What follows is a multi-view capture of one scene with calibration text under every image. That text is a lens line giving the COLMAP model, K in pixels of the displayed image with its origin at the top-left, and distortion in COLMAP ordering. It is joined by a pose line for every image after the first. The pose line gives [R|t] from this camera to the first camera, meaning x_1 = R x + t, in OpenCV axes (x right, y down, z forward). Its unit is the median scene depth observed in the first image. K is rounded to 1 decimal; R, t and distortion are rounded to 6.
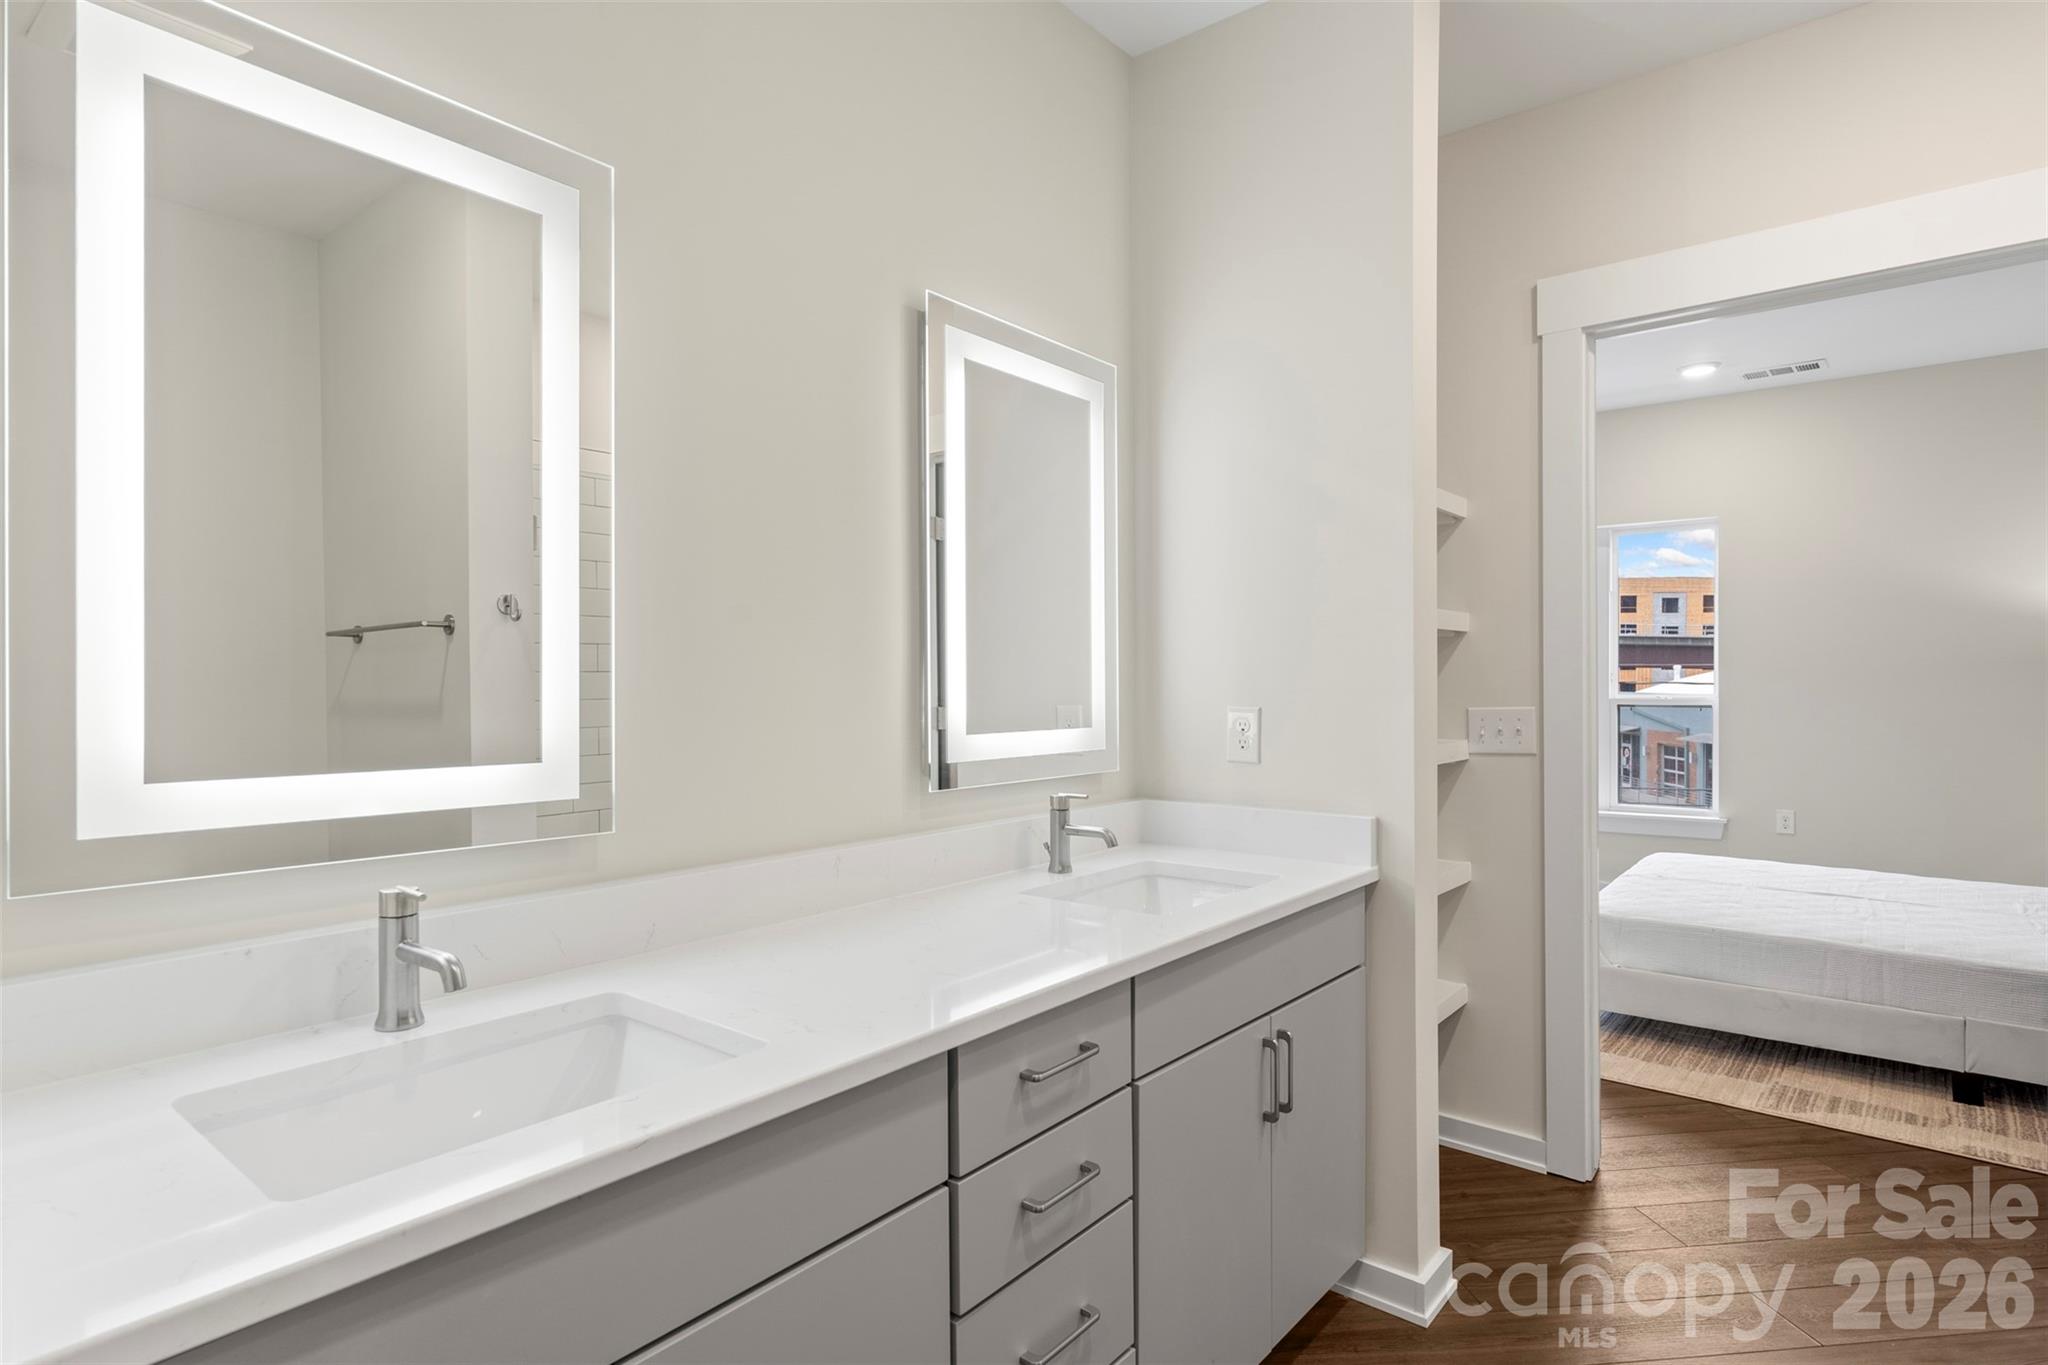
lens RADIAL K [[1040.9, 0, 1019.9], [0, 1040.9, 682.6], [0, 0, 1]] dist [0.001517, -0.001996]
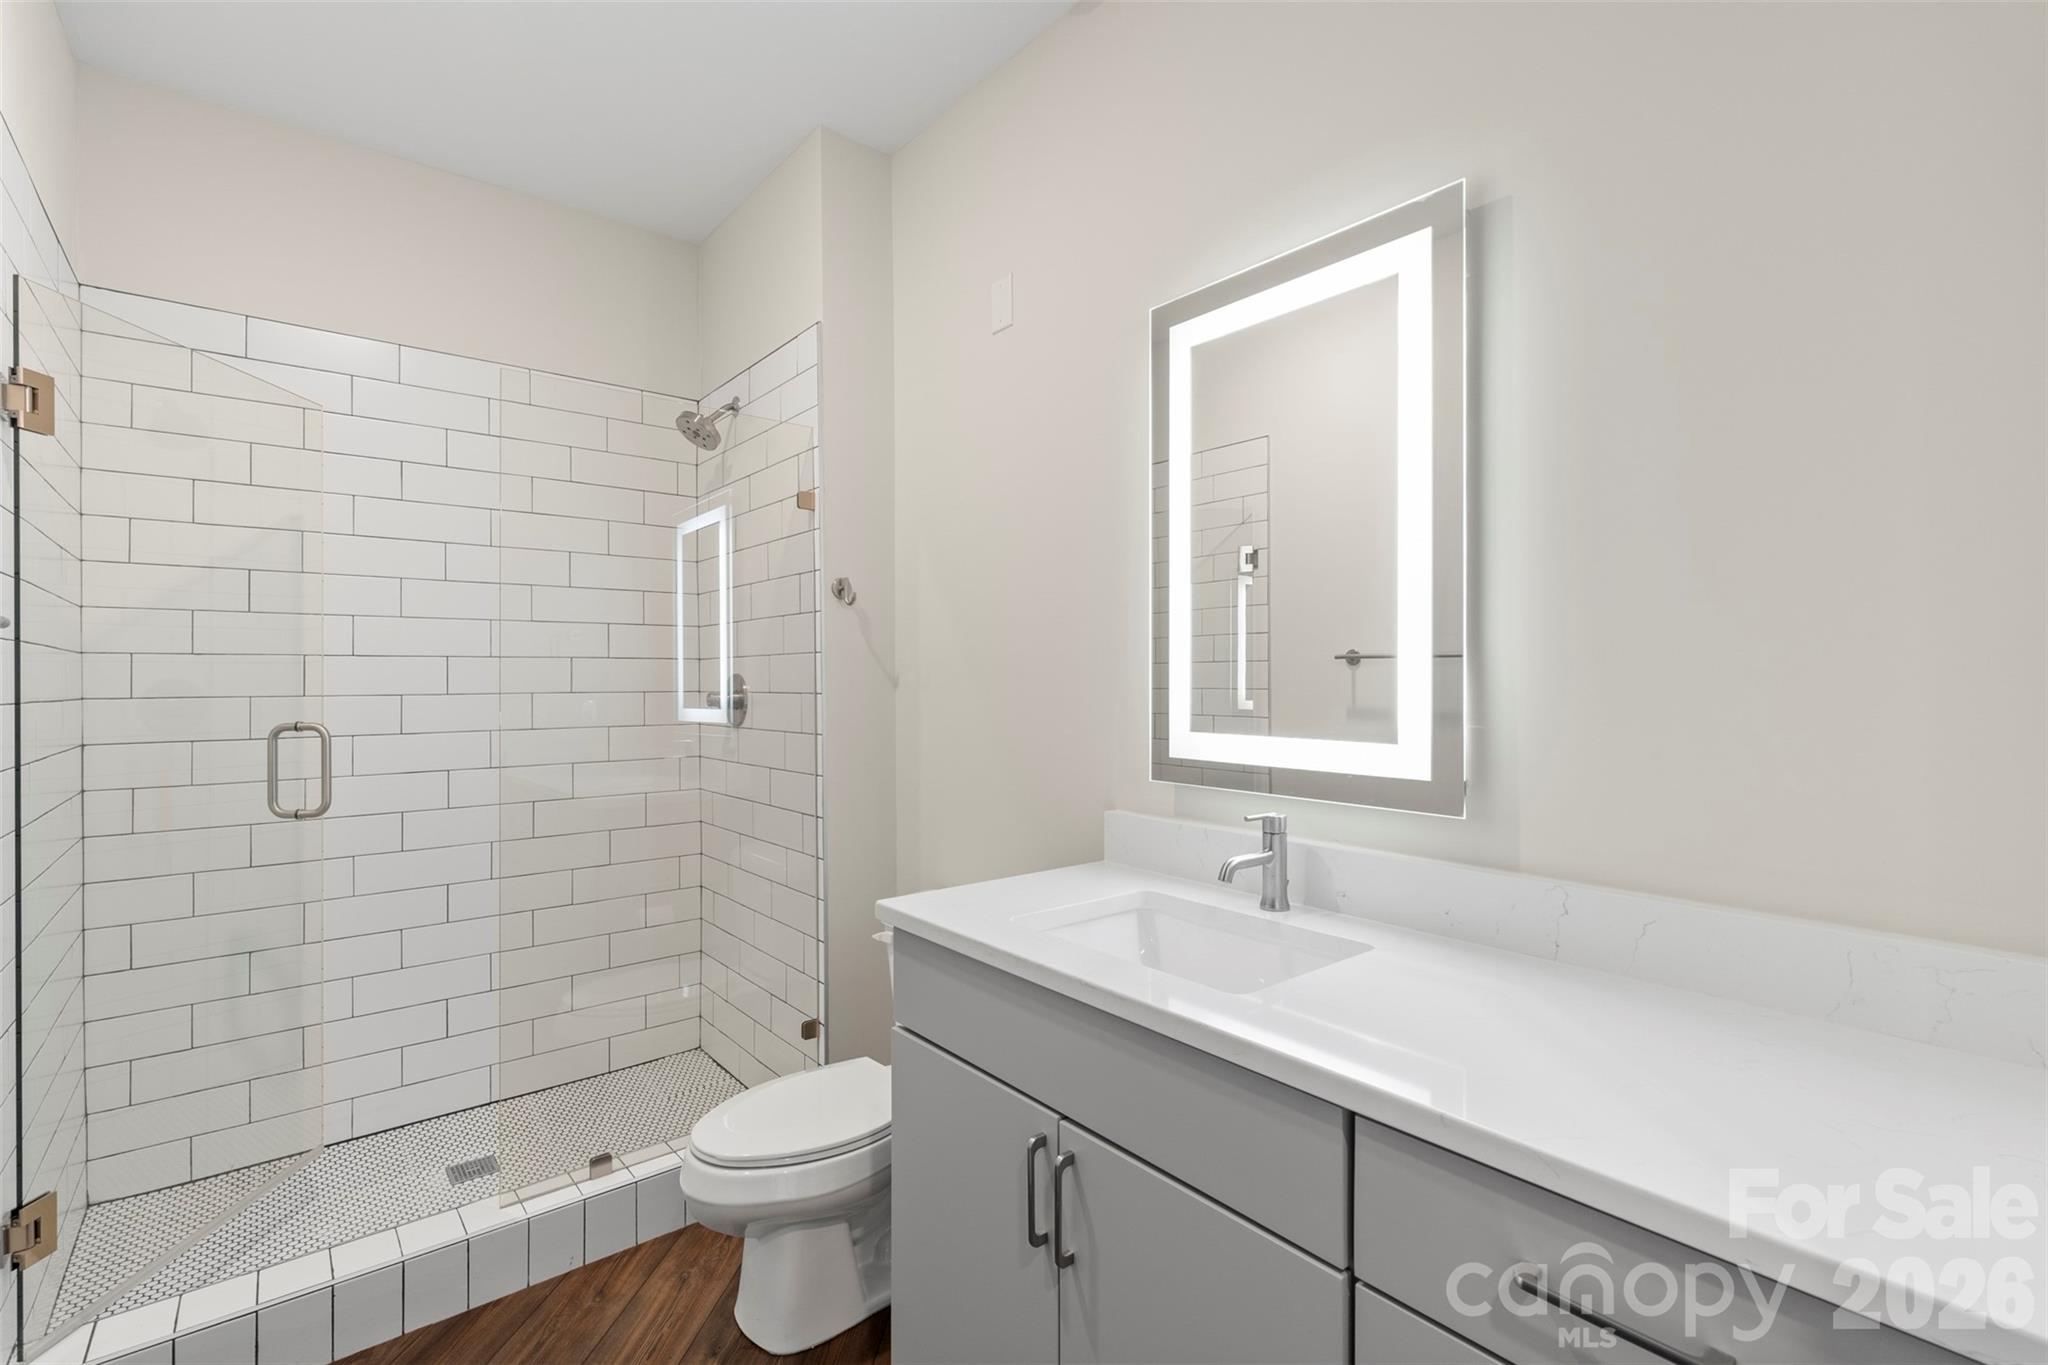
lens RADIAL K [[906.6, 0, 1023.9], [0, 906.6, 695.1], [0, 0, 1]] dist [-0.001144, -0.001333]
pose [[-0.192347, 0.013323, -0.981237, 0.811823], [0.001790, 0.999911, 0.013225, 0.010382], [0.981325, 0.000788, -0.192354, 1.024338]]
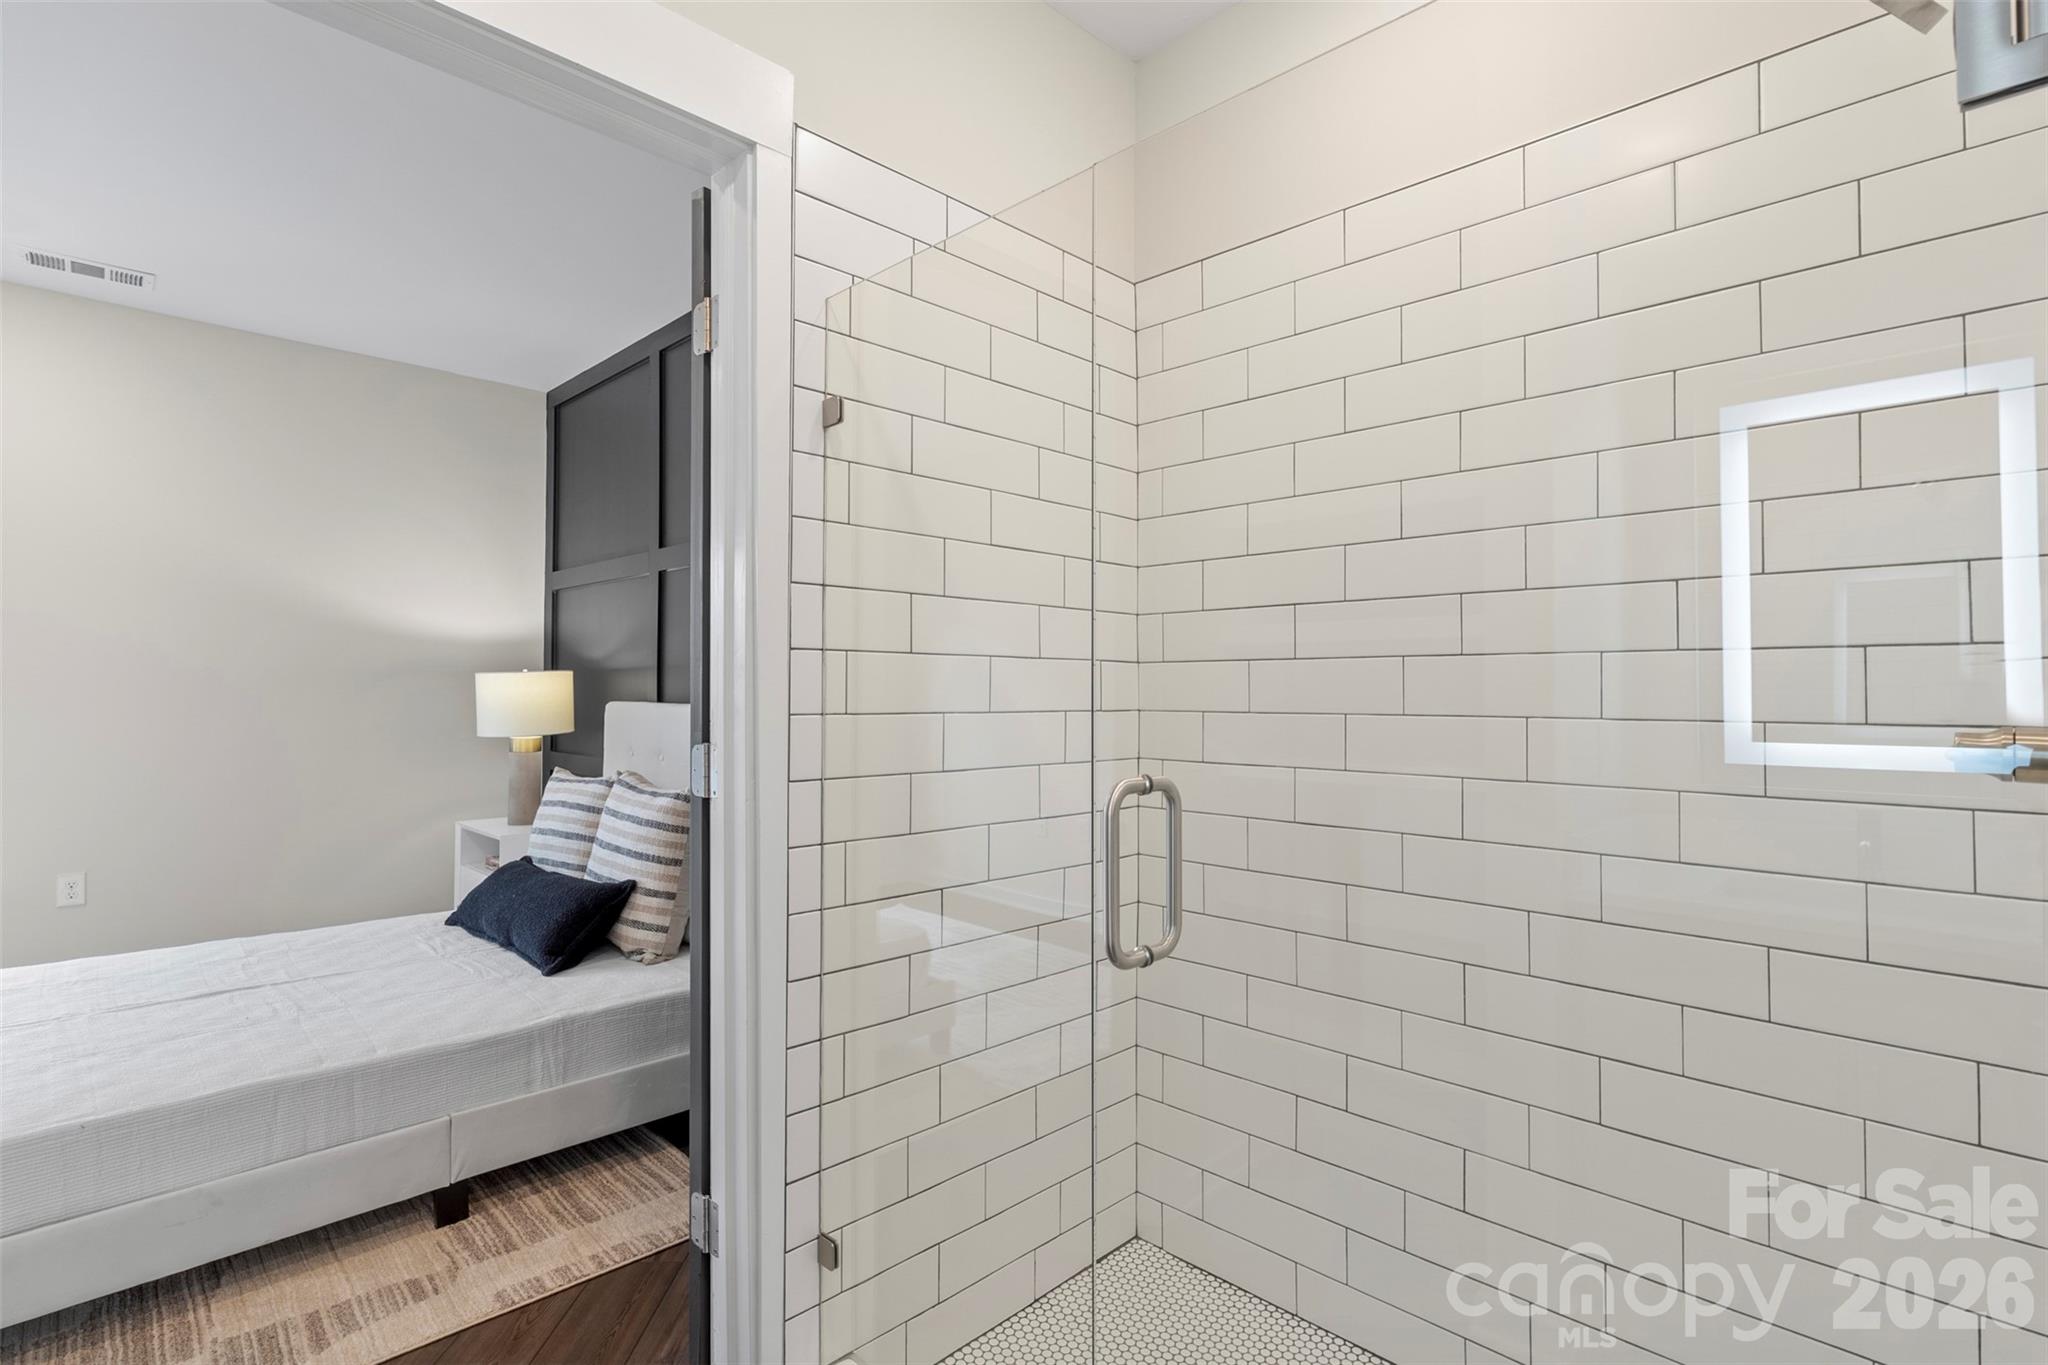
lens RADIAL K [[985.3, 0, 1024.5], [0, 985.3, 681.1], [0, 0, 1]] dist [0.008498, -0.000323]
pose [[0.093115, 0.015607, 0.995533, 0.006432], [0.001237, 0.999875, -0.015790, -0.000058], [-0.995655, 0.002702, 0.093084, 0.017136]]
